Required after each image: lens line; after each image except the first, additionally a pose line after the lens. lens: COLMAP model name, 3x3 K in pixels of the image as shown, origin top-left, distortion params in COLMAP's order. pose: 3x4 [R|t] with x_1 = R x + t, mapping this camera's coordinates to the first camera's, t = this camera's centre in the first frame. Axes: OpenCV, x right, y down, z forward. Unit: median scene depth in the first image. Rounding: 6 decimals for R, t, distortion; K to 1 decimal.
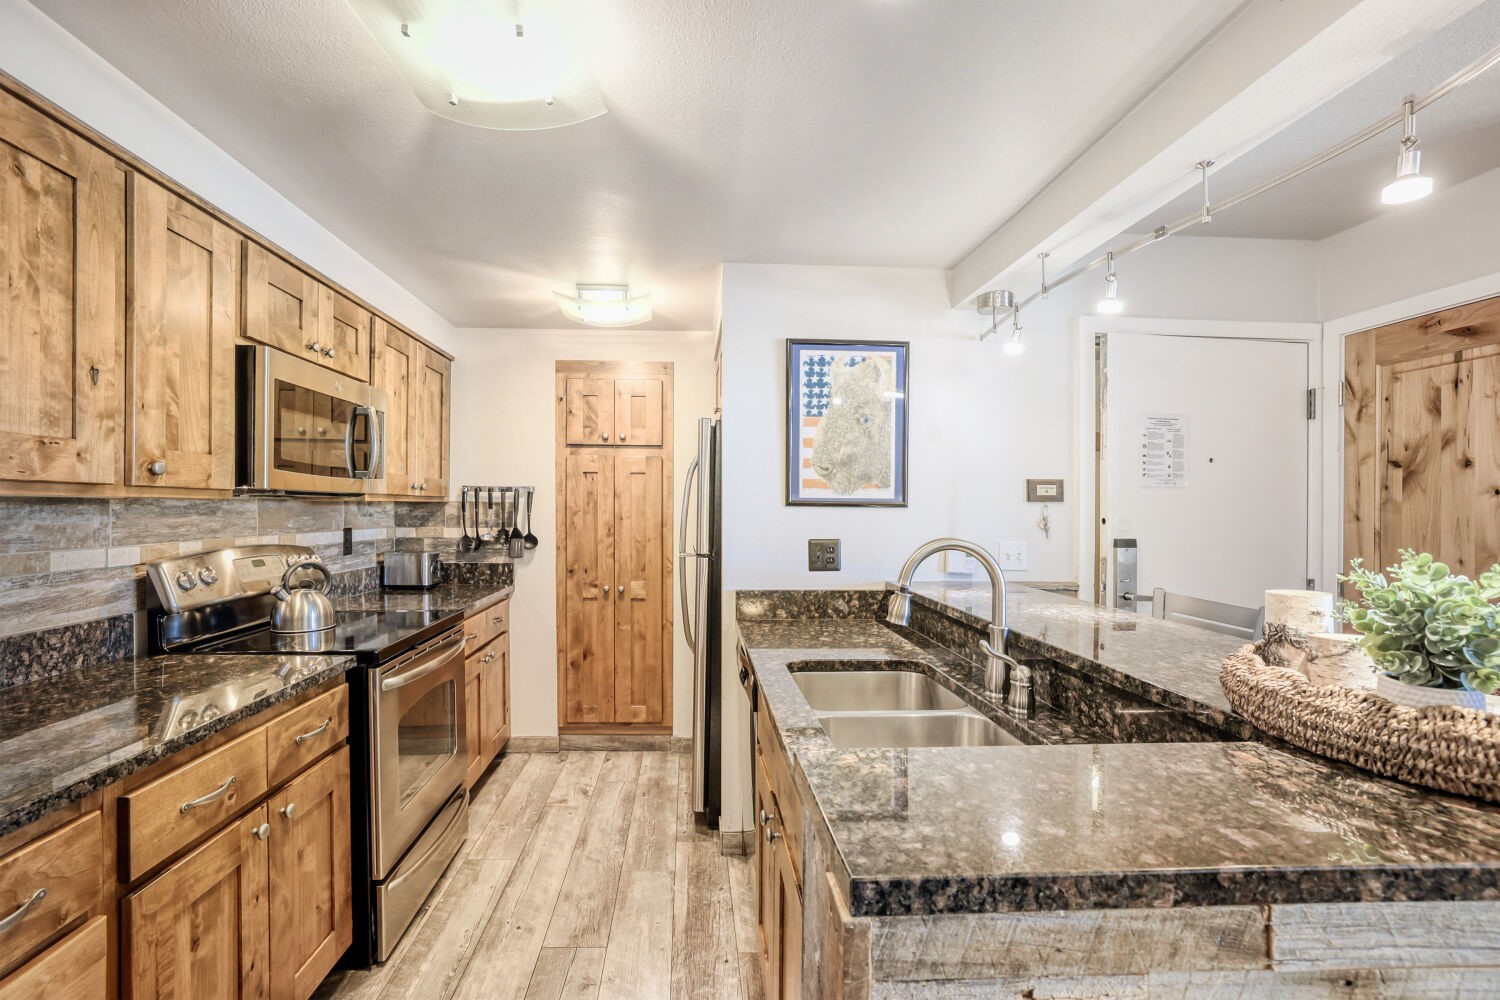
lens RADIAL K [[688.0, 0, 775.0], [0, 688.0, 506.0], [0, 0, 1]] dist [-0.045477, 0.018950]
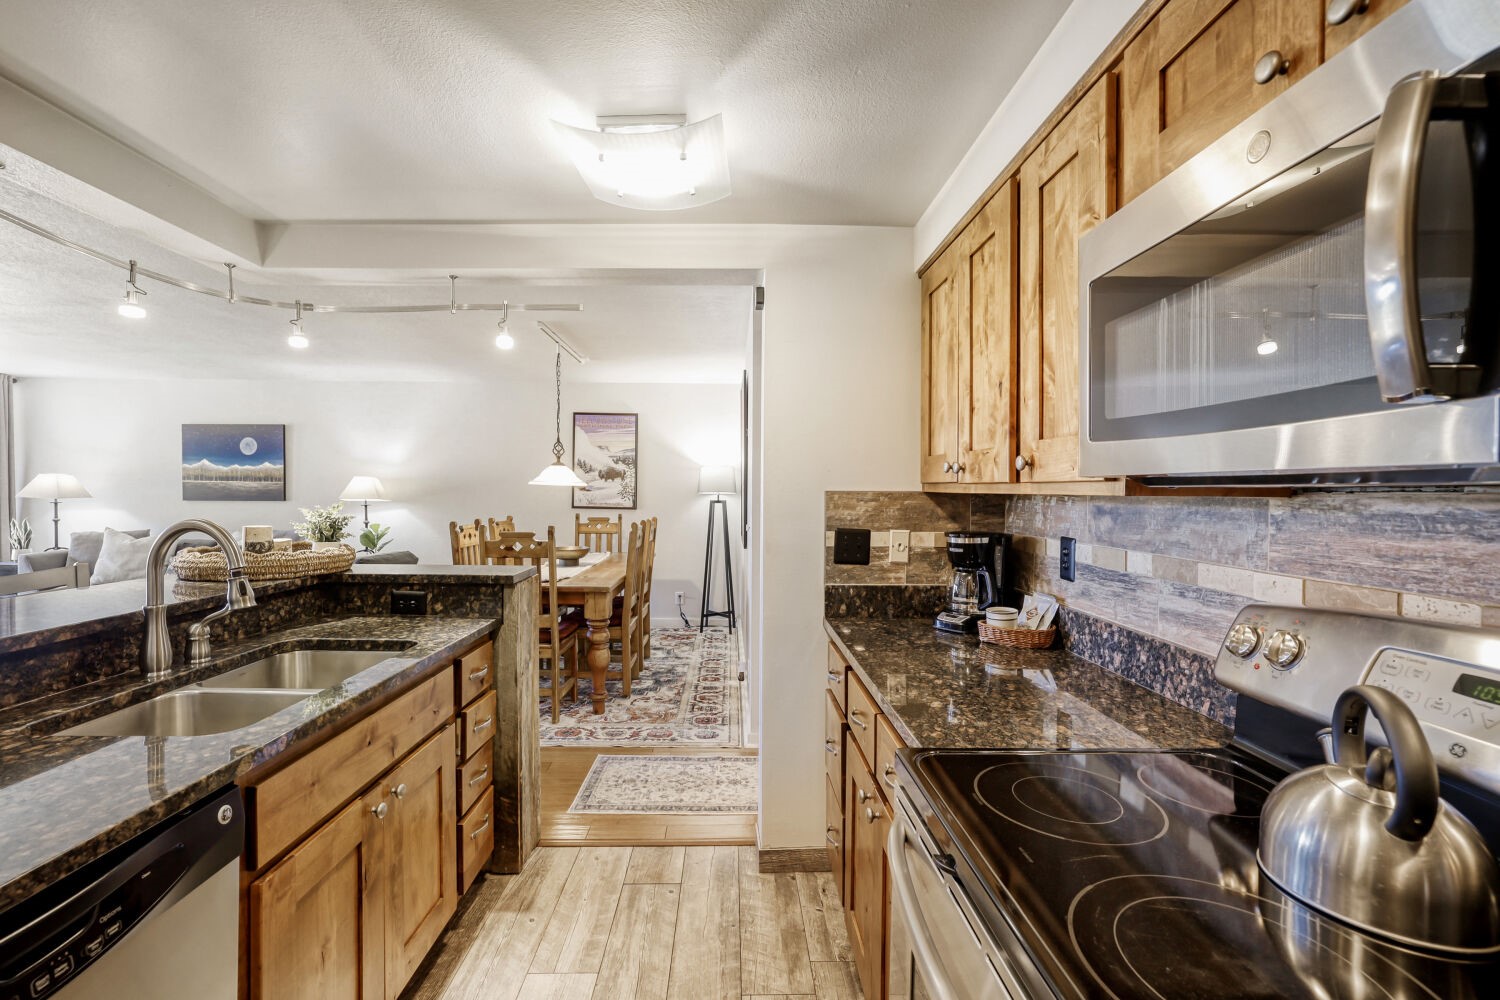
lens RADIAL K [[688.0, 0, 775.0], [0, 688.0, 506.0], [0, 0, 1]] dist [-0.045477, 0.018950]
pose [[-0.998154, -0.008207, 0.060177, -0.372263], [-0.006976, 0.999763, 0.020640, -0.009733], [-0.060332, 0.020182, -0.997974, 1.164240]]
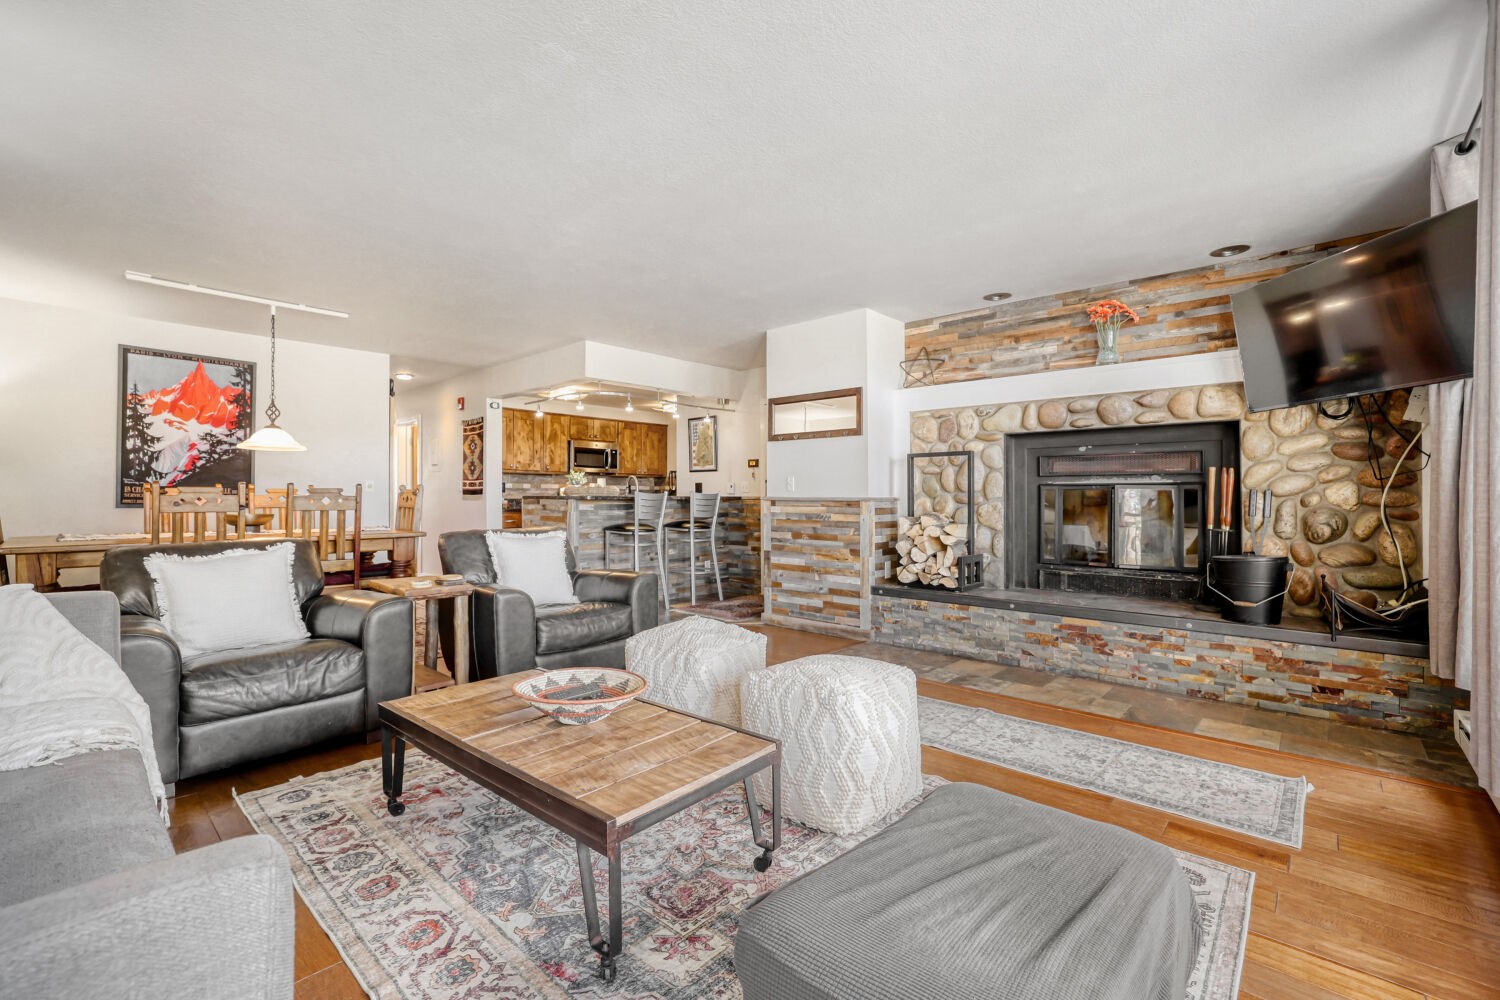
lens RADIAL K [[649.8, 0, 705.4], [0, 649.8, 493.7], [0, 0, 1]] dist [-0.000175, -0.000026]
pose [[0.655850, -0.012121, -0.754794, 2.286790], [0.006057, 0.999923, -0.010795, 0.129227], [0.754867, 0.002509, 0.655873, -0.875632]]
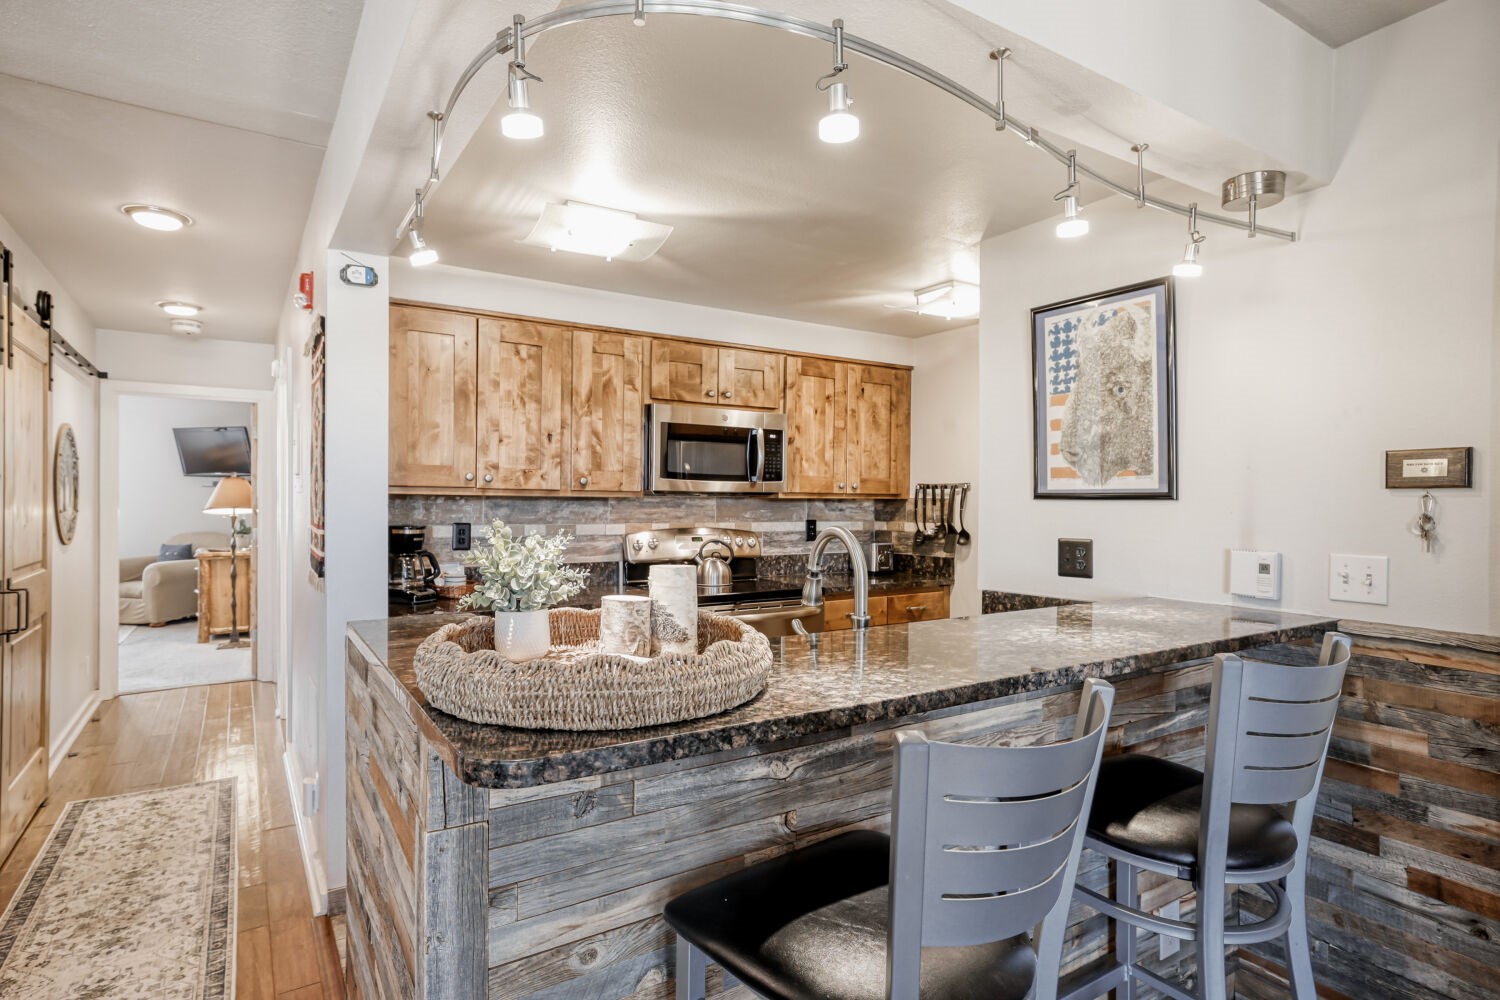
lens RADIAL K [[811.2, 0, 688.0], [0, 811.2, 503.9], [0, 0, 1]] dist [-0.004812, 0.019319]
pose [[0.439671, -0.002891, -0.898154, 0.753258], [-0.000624, 0.999994, -0.003524, 0.009695], [0.898159, 0.002110, 0.439666, 0.149069]]
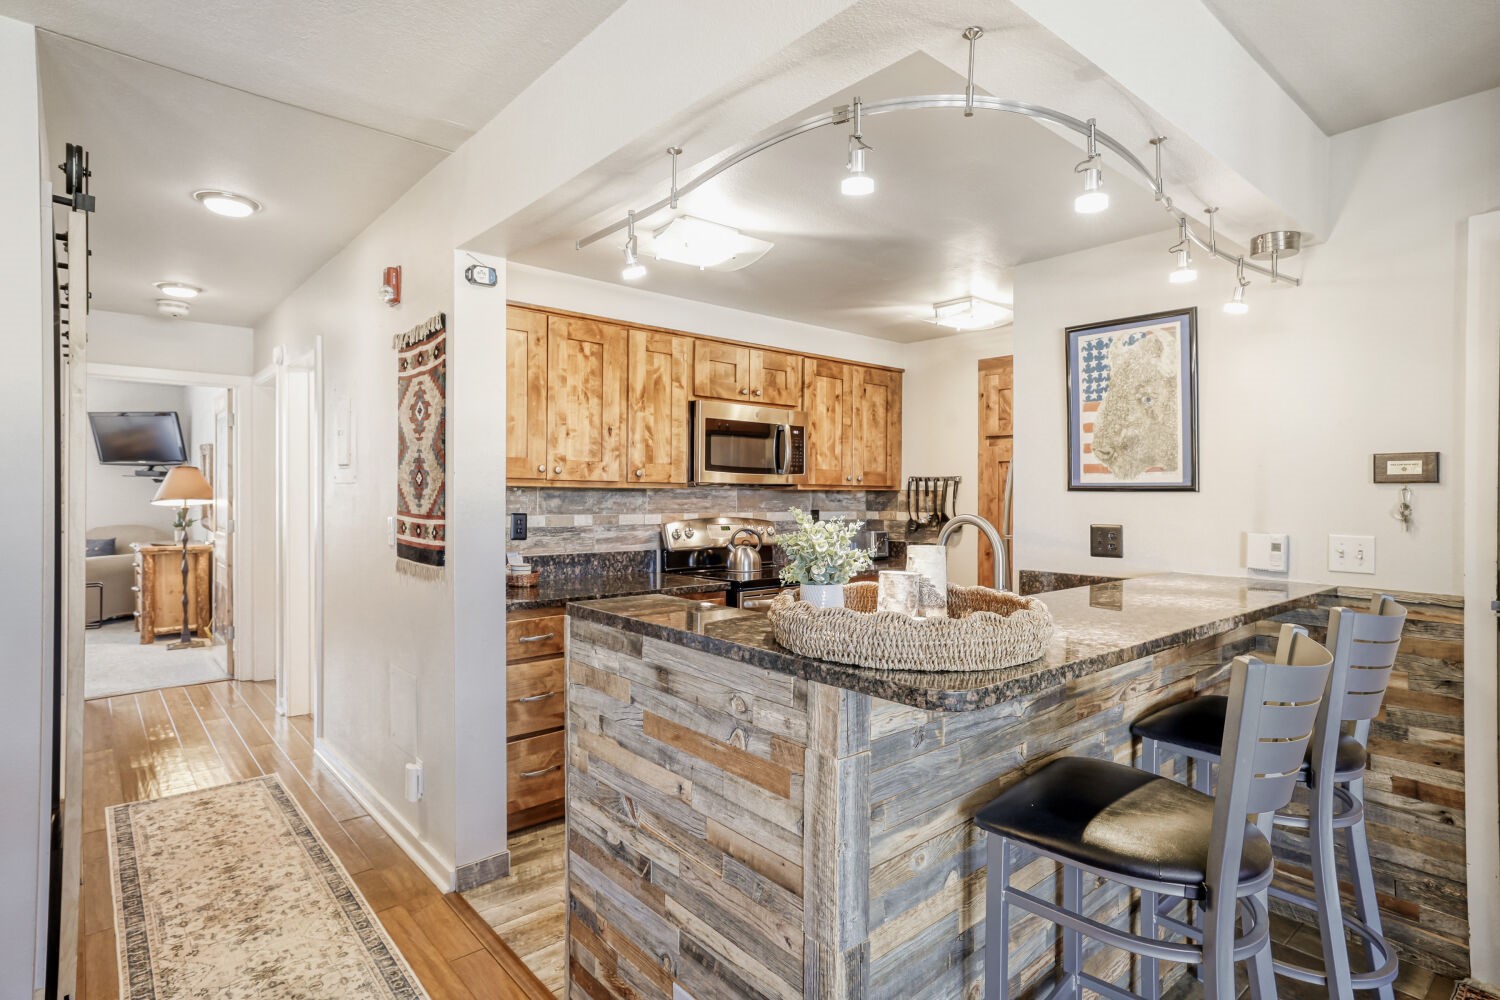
lens RADIAL K [[812.1, 0, 717.2], [0, 812.1, 490.5], [0, 0, 1]] dist [-0.004931, 0.020930]
pose [[0.576122, -0.007140, -0.817332, 0.704628], [-0.000784, 0.999957, -0.009288, 0.010633], [0.817363, 0.005992, 0.576092, -0.121601]]
